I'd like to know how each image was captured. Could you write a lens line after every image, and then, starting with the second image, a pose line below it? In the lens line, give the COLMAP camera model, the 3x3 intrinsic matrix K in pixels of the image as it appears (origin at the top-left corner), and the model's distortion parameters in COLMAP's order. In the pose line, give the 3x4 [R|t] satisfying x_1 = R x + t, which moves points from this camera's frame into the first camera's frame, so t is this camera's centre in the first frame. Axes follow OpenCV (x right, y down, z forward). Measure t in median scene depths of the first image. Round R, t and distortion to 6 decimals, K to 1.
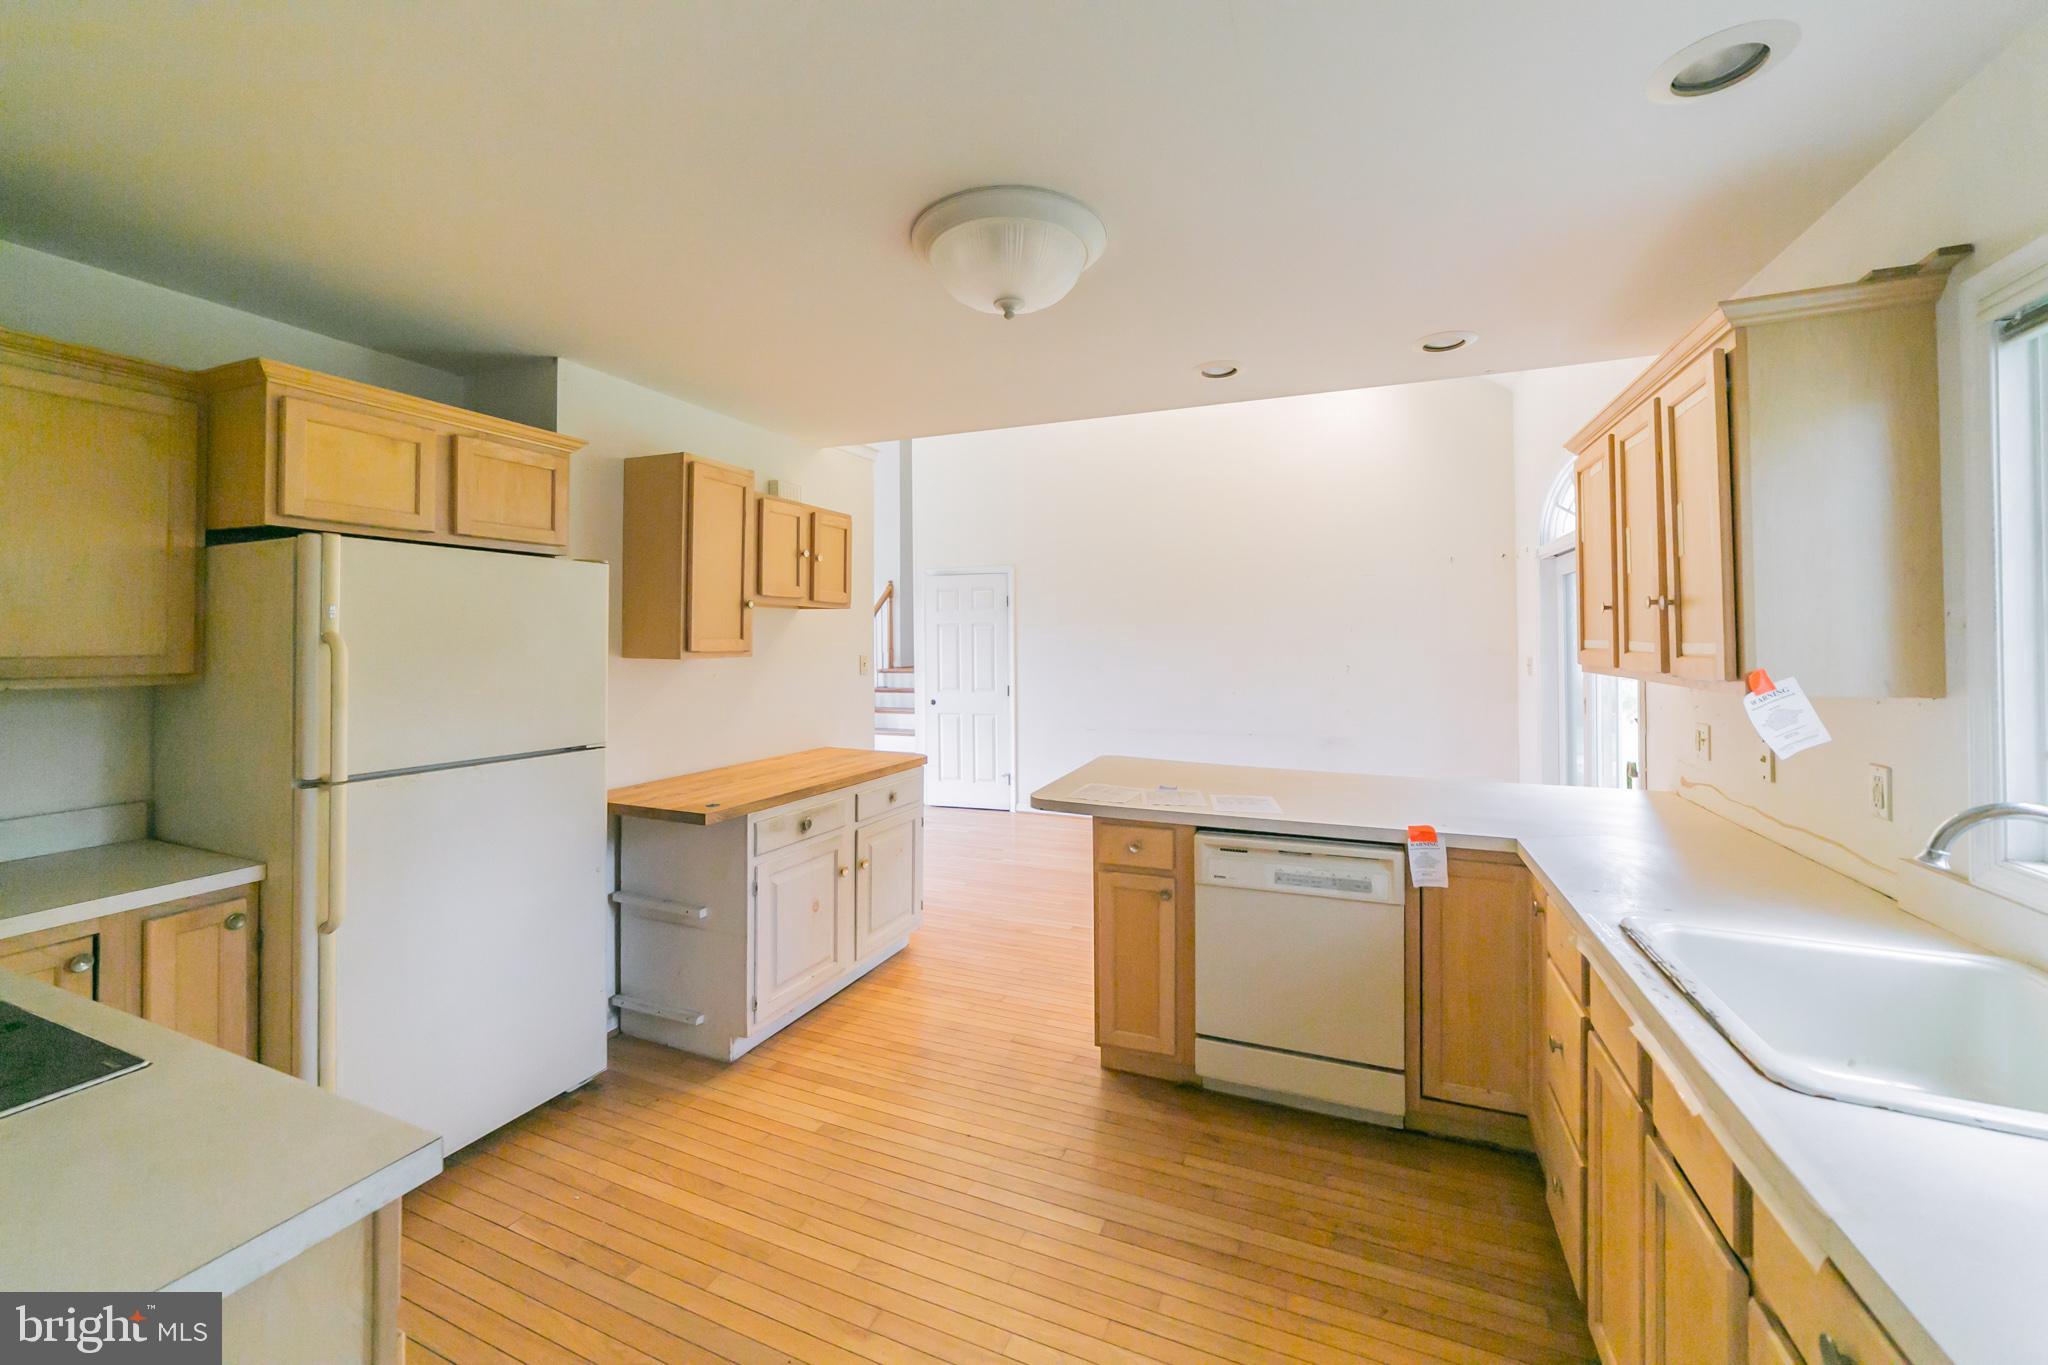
lens RADIAL K [[791.5, 0, 992.1], [0, 791.5, 631.2], [0, 0, 1]] dist [-0.000460, -0.000035]
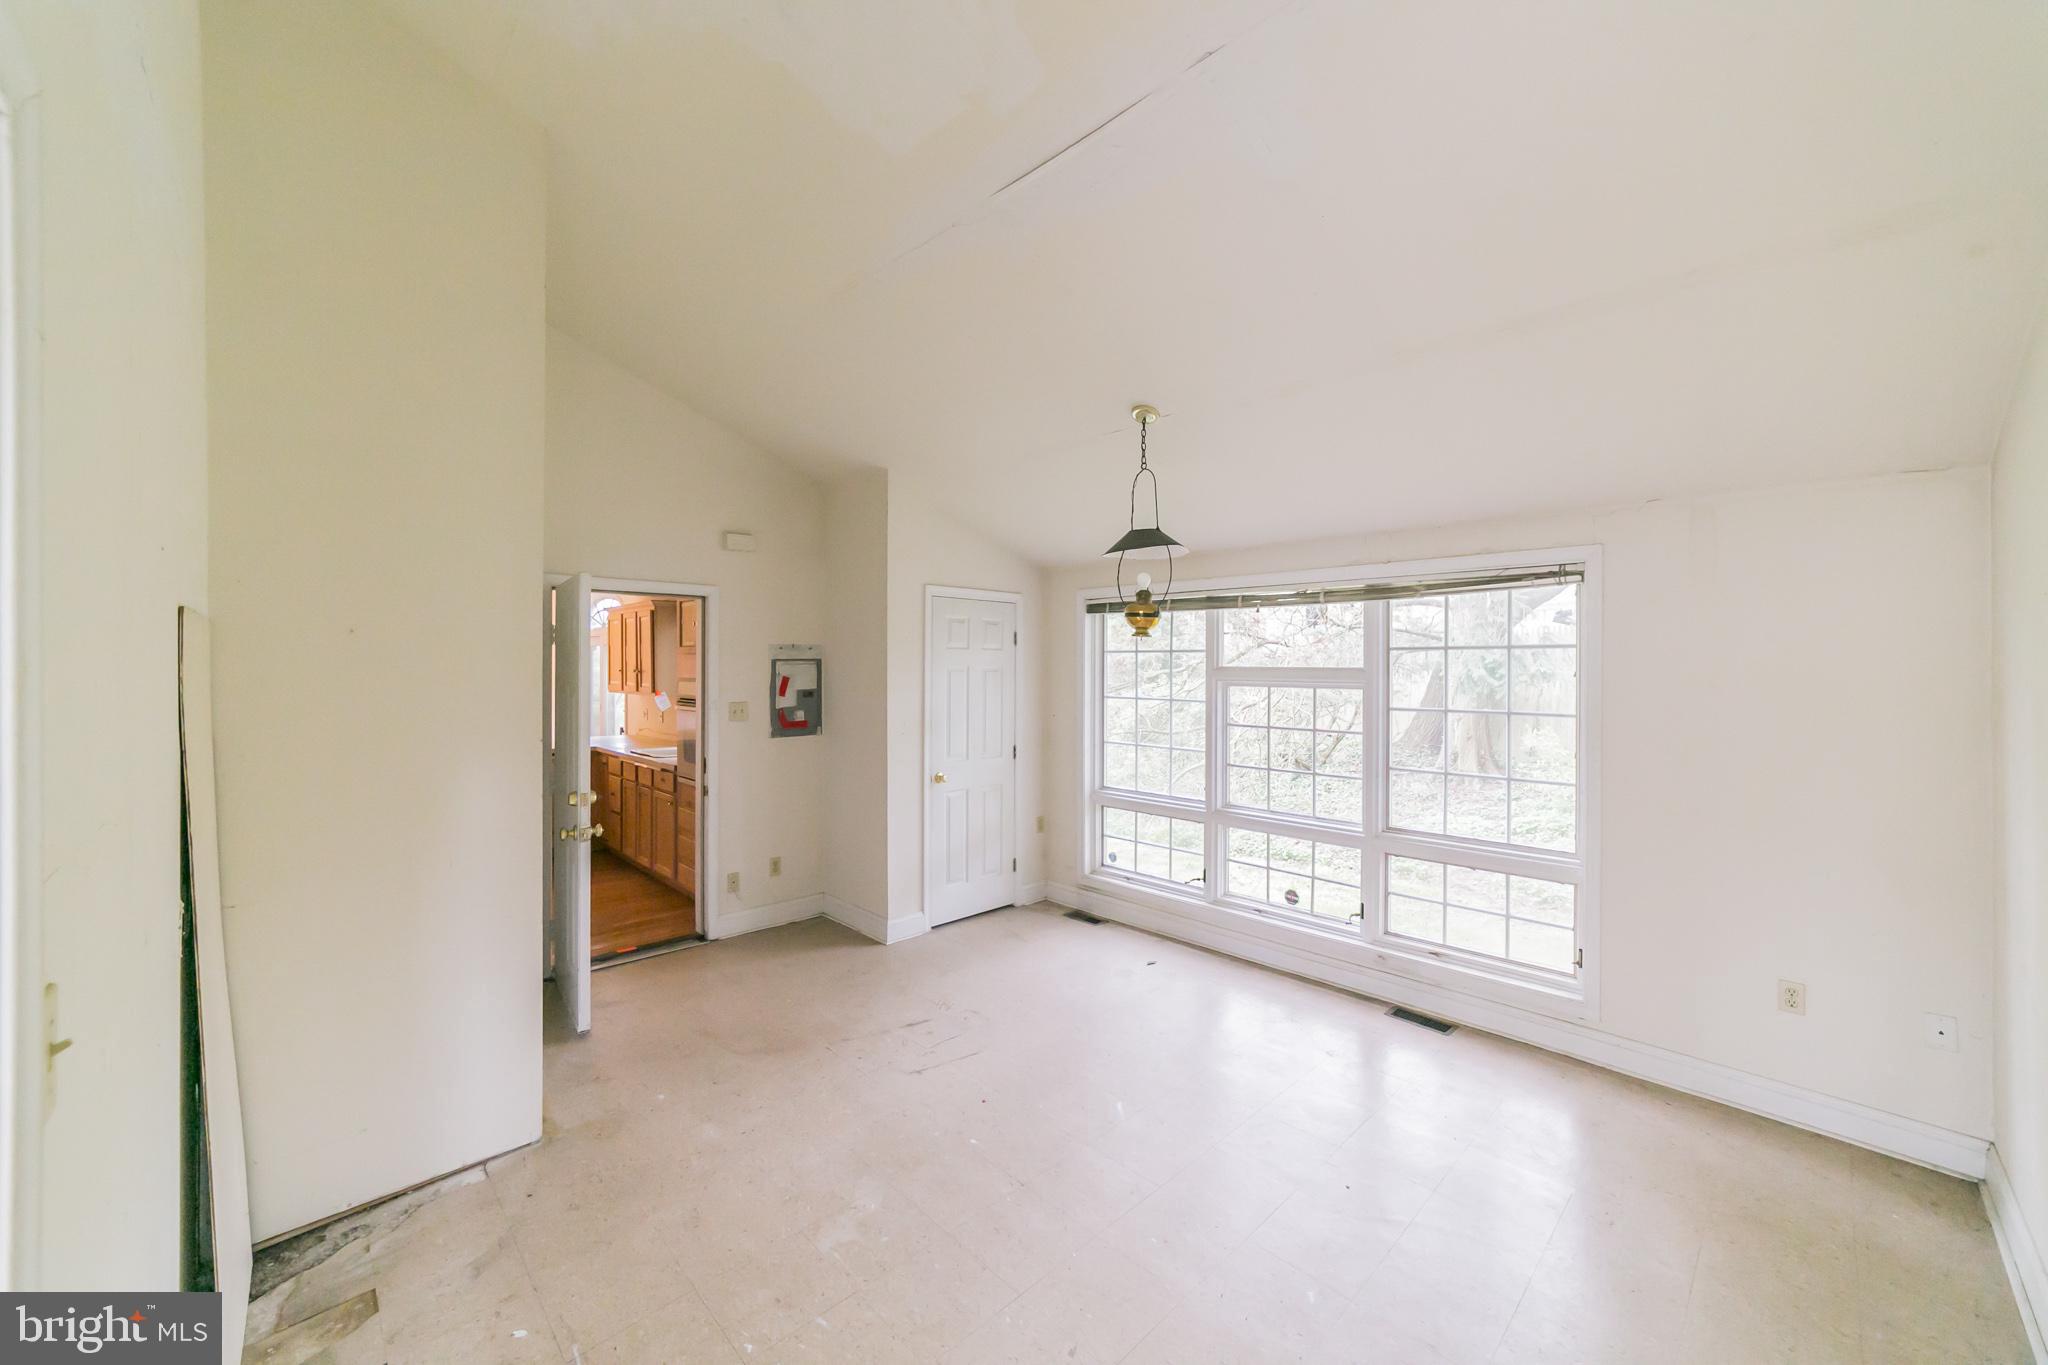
lens RADIAL K [[783.7, 0, 1025.0], [0, 783.7, 666.4], [0, 0, 1]] dist [-0.000335, 0.000118]
pose [[0.377012, -0.000378, 0.926208, -1.603982], [-0.015068, 0.999865, 0.006541, -0.098712], [-0.926086, -0.016422, 0.376956, -1.773834]]
